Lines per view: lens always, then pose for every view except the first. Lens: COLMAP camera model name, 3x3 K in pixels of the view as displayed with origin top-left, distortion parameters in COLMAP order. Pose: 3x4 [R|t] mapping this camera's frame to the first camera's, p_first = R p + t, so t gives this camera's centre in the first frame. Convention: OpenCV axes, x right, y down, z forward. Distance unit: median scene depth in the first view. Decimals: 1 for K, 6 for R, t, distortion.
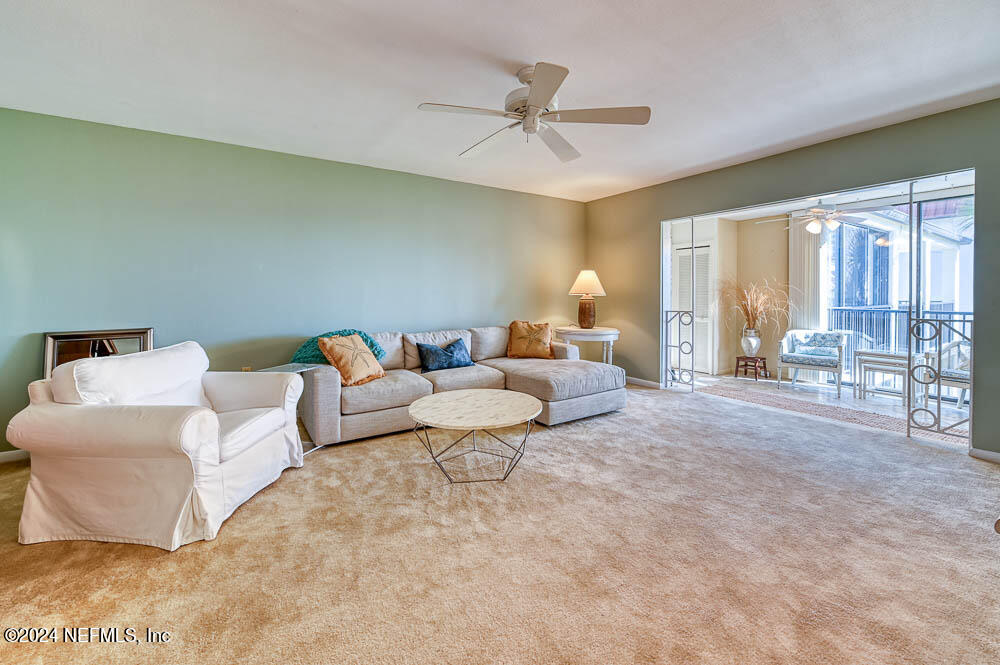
lens RADIAL K [[406.5, 0, 502.4], [0, 406.5, 307.1], [0, 0, 1]] dist [-0.010733, -0.000224]
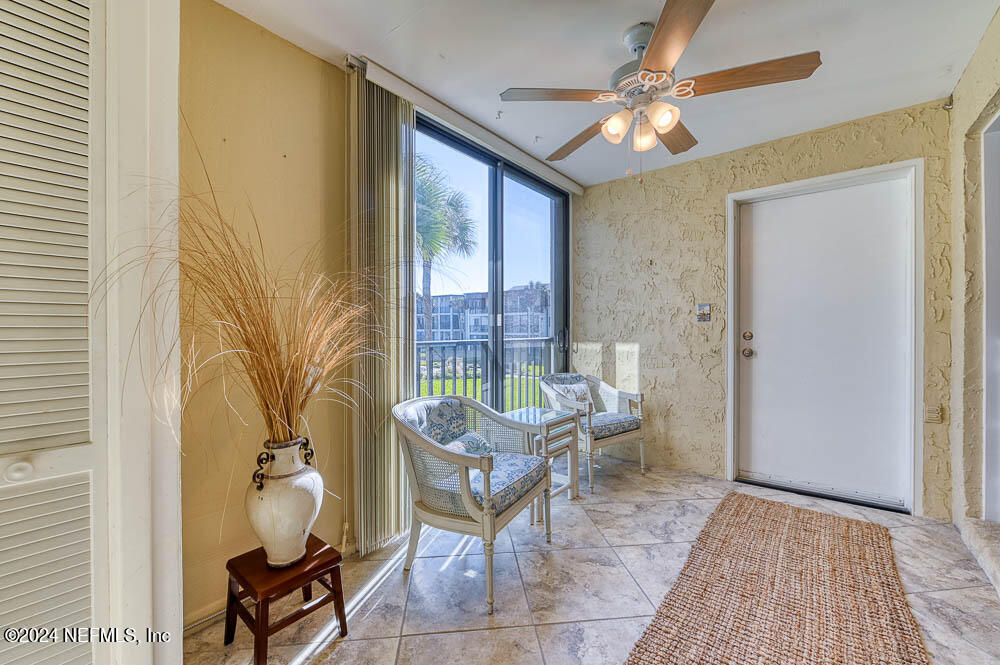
lens RADIAL K [[402.9, 0, 498.7], [0, 402.9, 327.8], [0, 0, 1]] dist [-0.008866, -0.000015]
pose [[-0.283925, 0.002738, 0.958843, 0.437904], [0.033423, 0.999416, 0.007043, -0.014042], [-0.958264, 0.034048, -0.283851, 1.190595]]
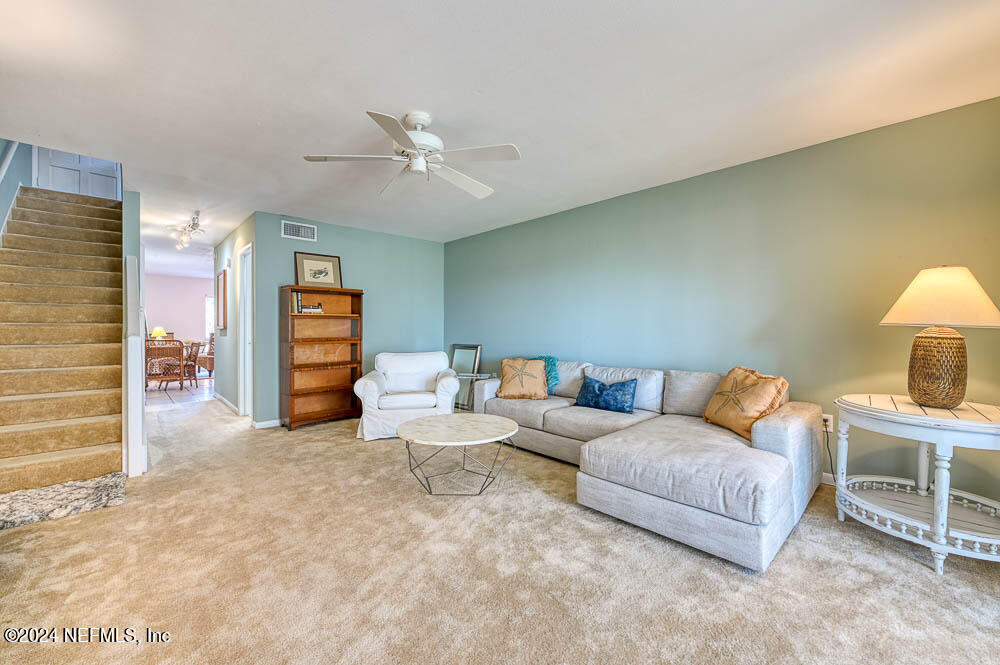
lens RADIAL K [[395.4, 0, 500.0], [0, 395.4, 332.5], [0, 0, 1]] dist [-0.006037, 0.000015]
pose [[0.175089, 0.015284, -0.984434, 0.522957], [-0.031465, 0.999456, 0.009921, -0.013856], [0.984050, 0.029238, 0.175475, 0.476763]]
